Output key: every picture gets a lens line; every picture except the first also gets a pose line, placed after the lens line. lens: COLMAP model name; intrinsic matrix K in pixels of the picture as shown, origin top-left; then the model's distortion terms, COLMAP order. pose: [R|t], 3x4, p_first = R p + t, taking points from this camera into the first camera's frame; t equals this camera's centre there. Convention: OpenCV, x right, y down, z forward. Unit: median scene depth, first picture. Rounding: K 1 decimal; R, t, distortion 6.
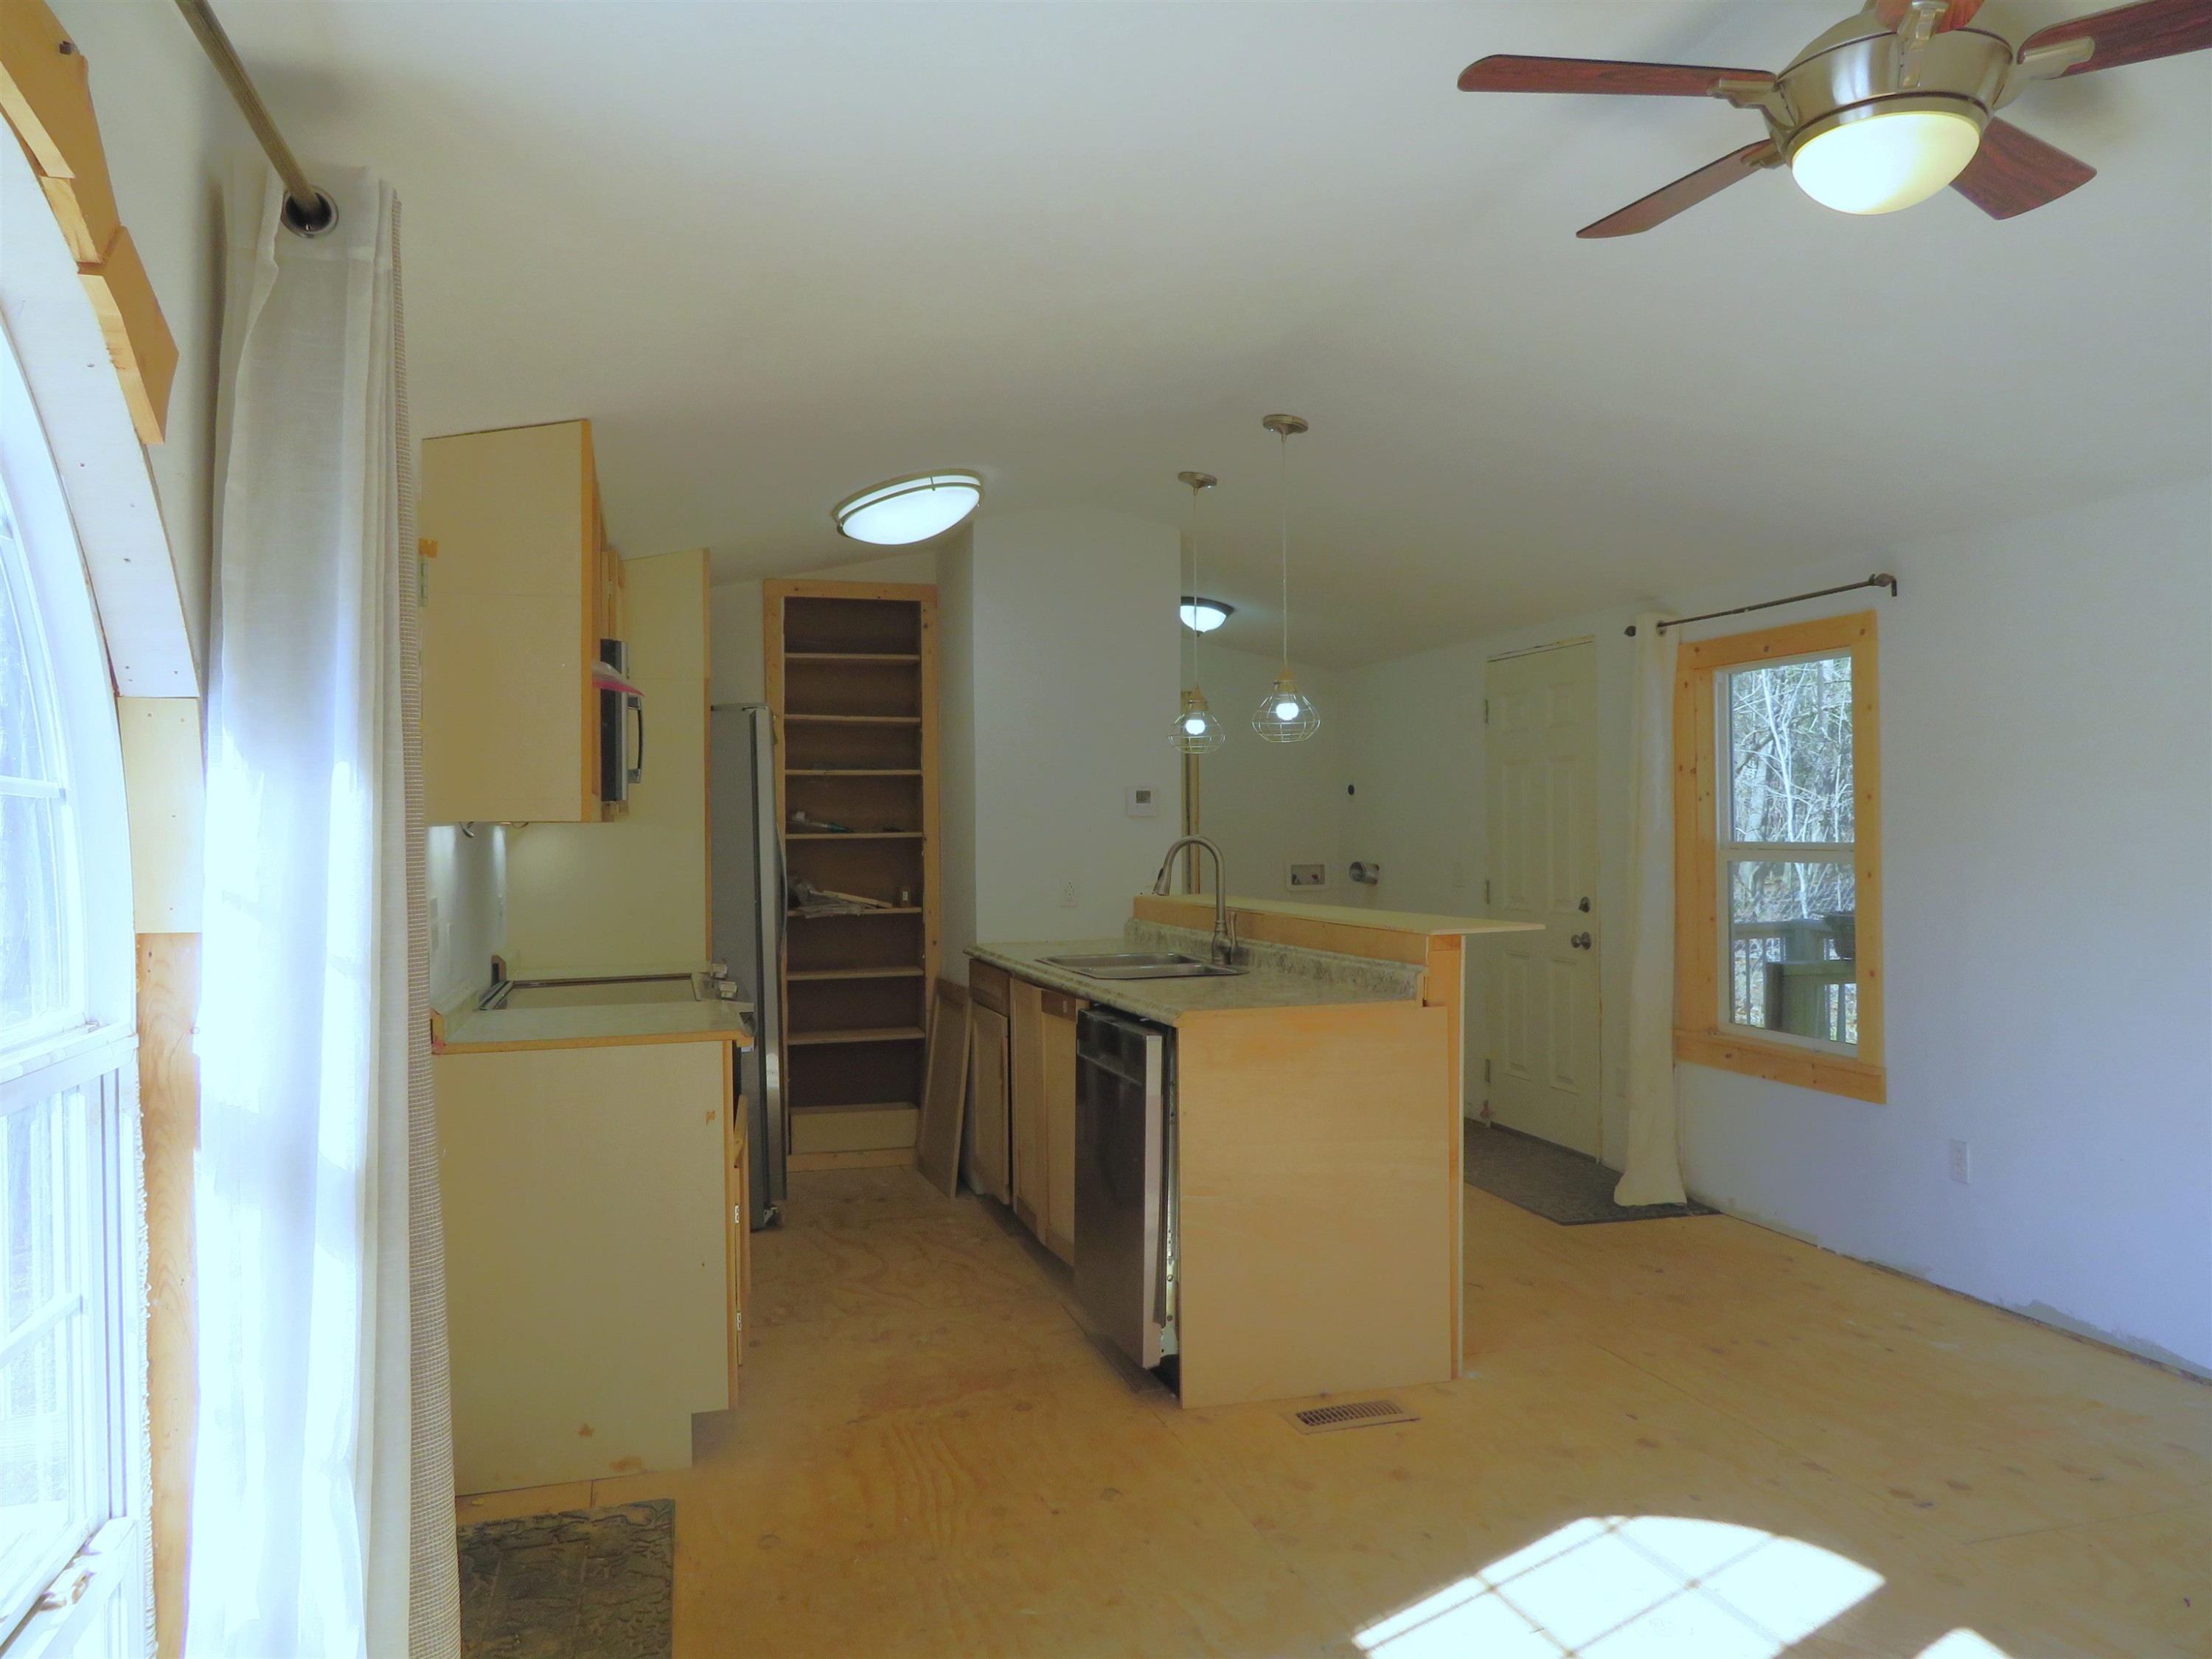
lens RADIAL K [[1579.3, 0, 1106.0], [0, 1579.3, 829.5], [0, 0, 1]] dist [-0.003894, 0.002294]
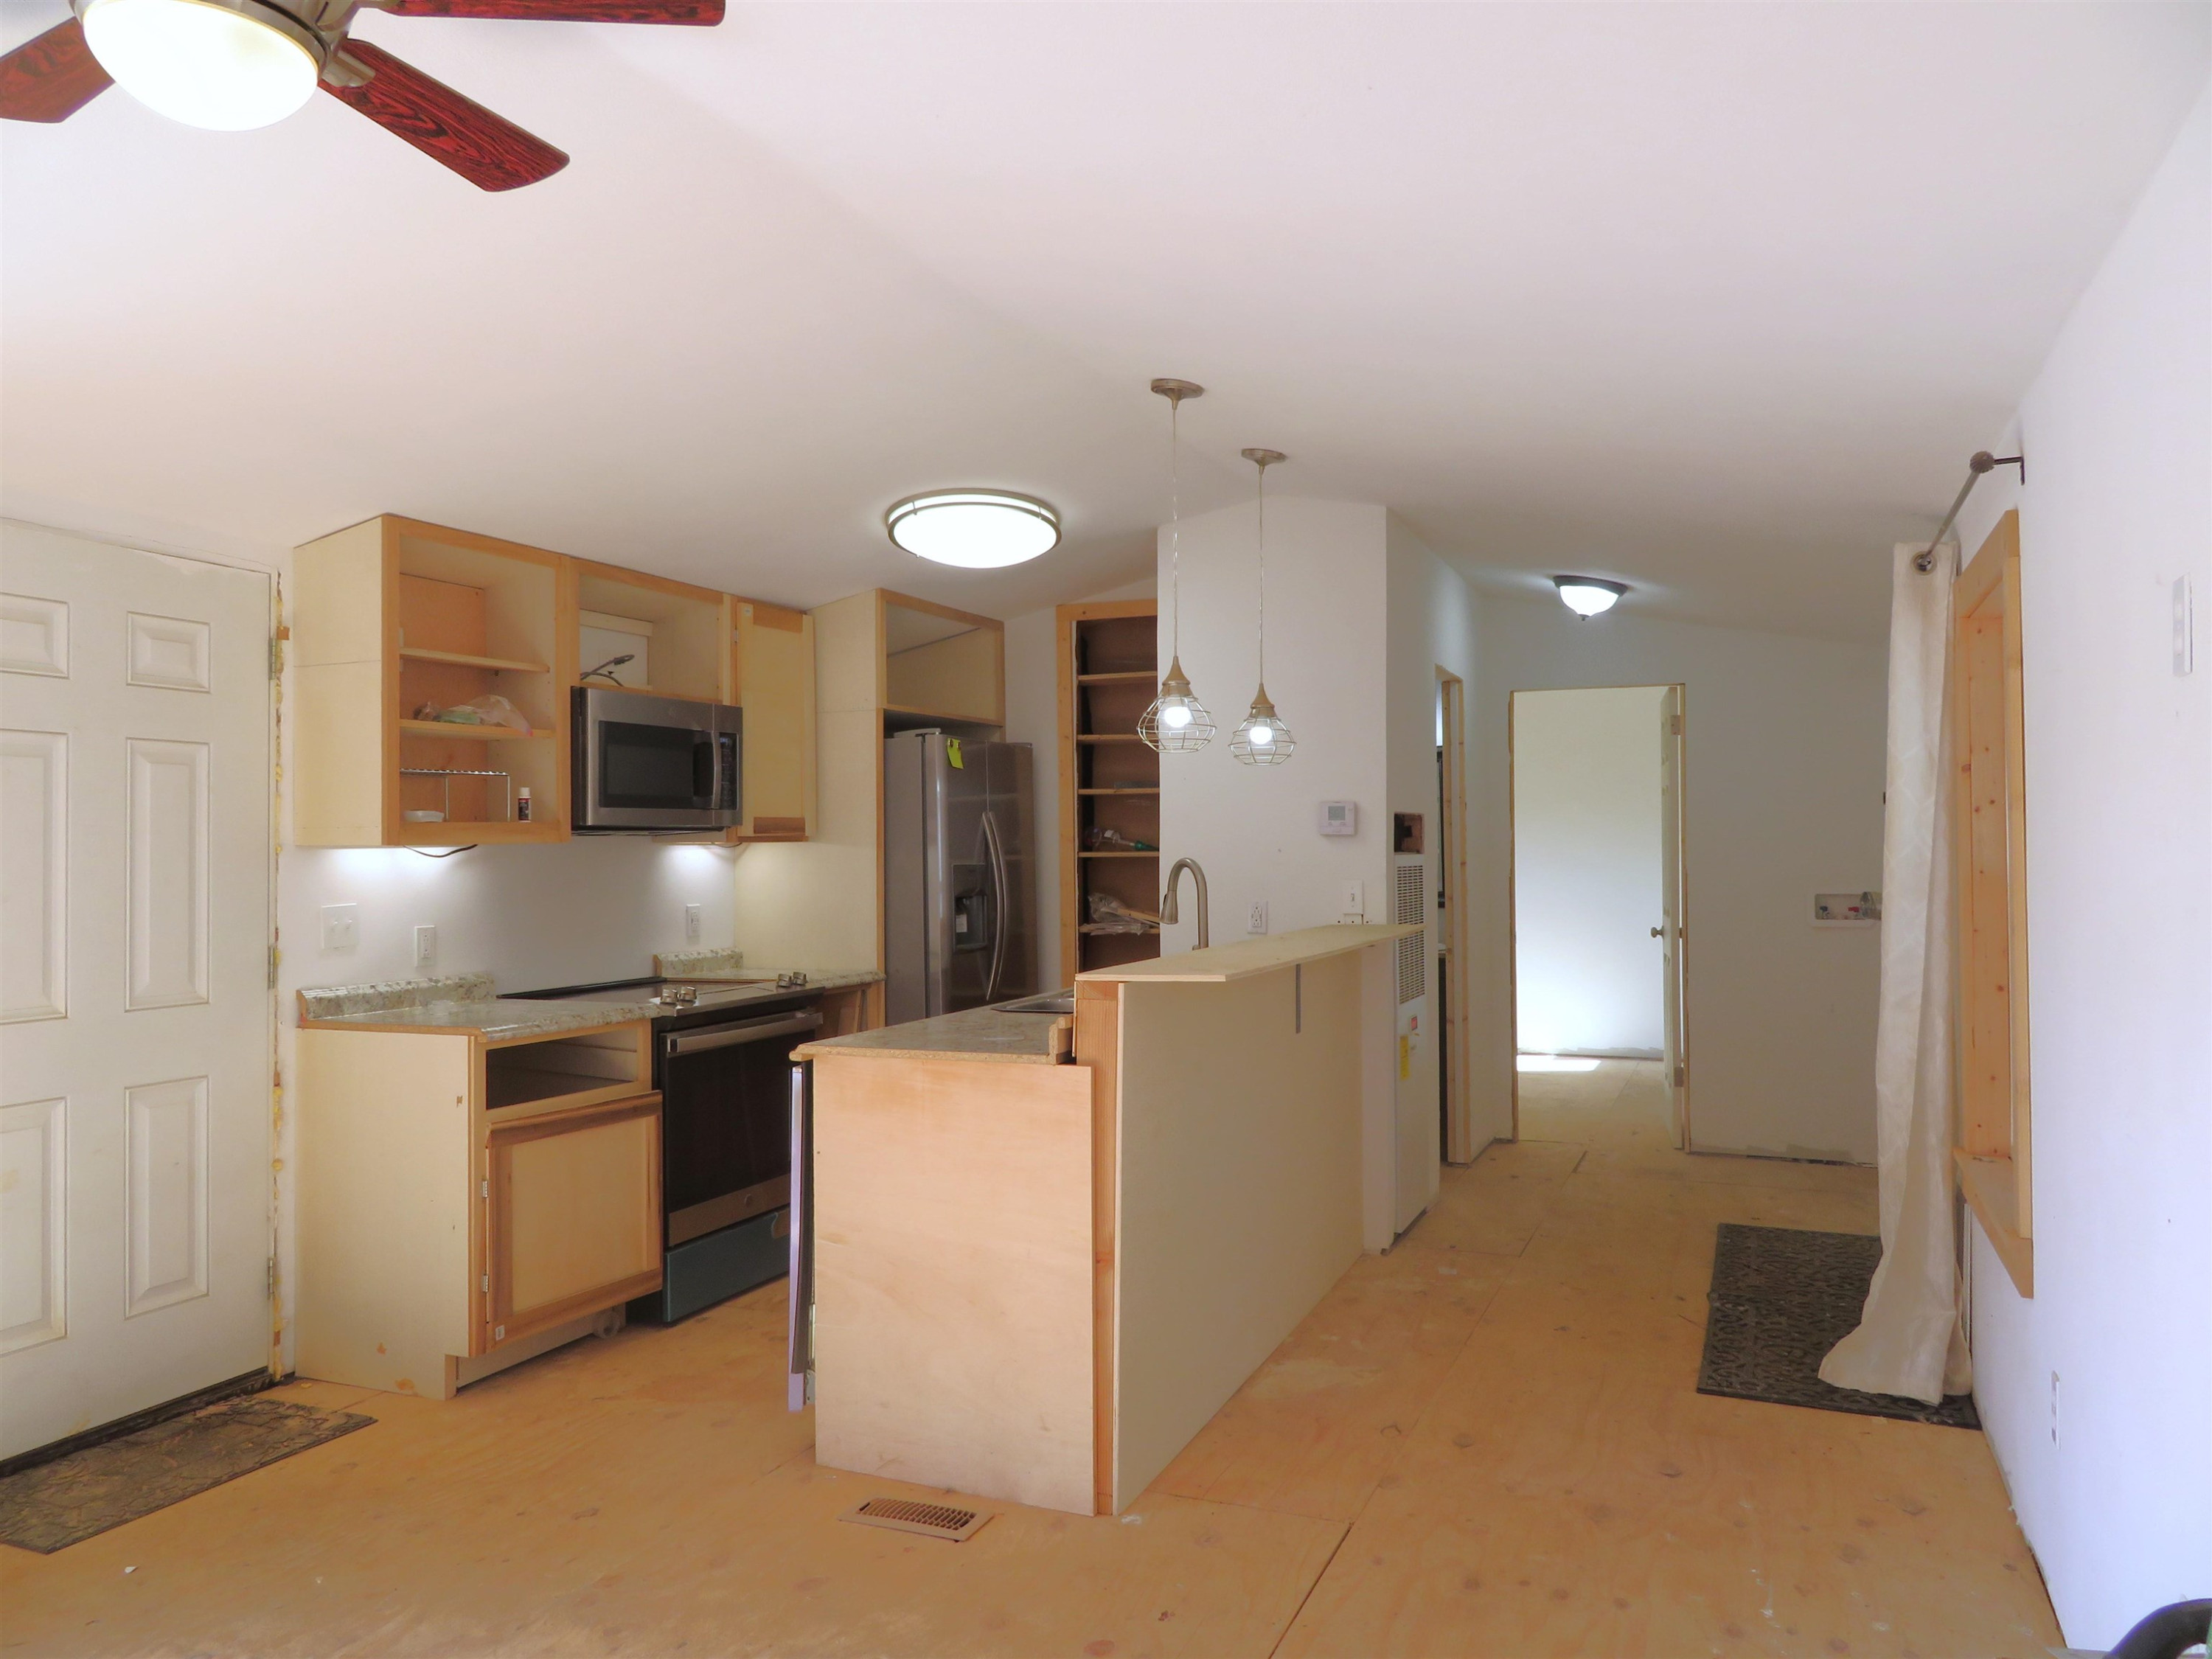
lens RADIAL K [[1579.3, 0, 1106.0], [0, 1579.3, 829.5], [0, 0, 1]] dist [-0.003894, 0.002294]
pose [[0.777206, -0.003077, -0.629239, 0.694349], [-0.001169, 0.999979, -0.006334, -0.007968], [0.629245, 0.005658, 0.777186, 0.327784]]
